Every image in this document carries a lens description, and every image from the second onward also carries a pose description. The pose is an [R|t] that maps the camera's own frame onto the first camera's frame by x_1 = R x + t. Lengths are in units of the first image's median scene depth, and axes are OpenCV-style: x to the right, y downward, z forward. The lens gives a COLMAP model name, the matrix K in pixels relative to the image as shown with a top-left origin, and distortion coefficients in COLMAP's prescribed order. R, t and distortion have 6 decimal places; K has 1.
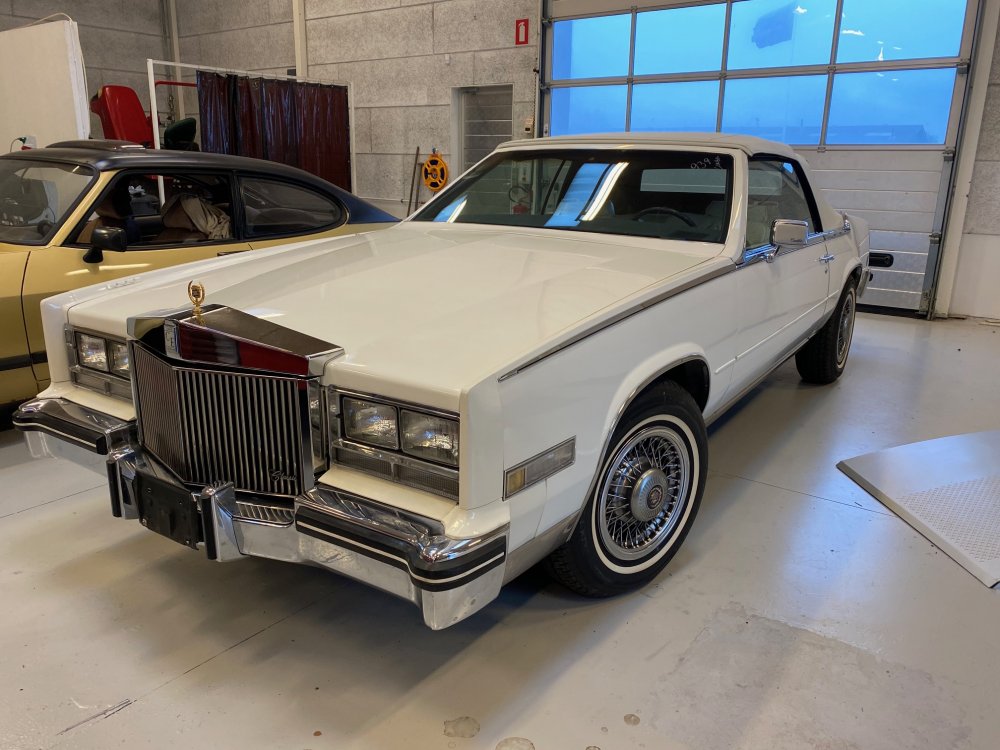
lens RADIAL K [[768.2, 0, 500.0], [0, 768.2, 375.0], [0, 0, 1]] dist [0.003671, 0.004005]
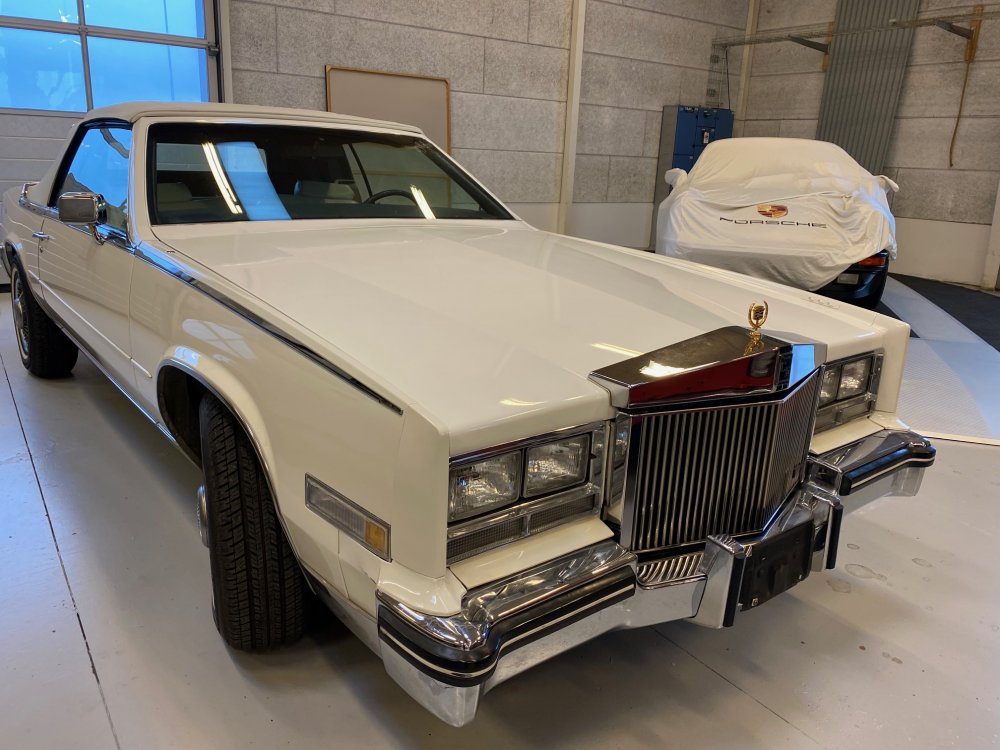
lens RADIAL K [[773.9, 0, 496.0], [0, 773.9, 370.0], [0, 0, 1]] dist [0.008677, -0.011275]
pose [[0.303829, -0.258866, 0.916884, -0.300616], [0.222485, 0.955048, 0.195916, -0.065519], [-0.926385, 0.144468, 0.347765, 0.224799]]
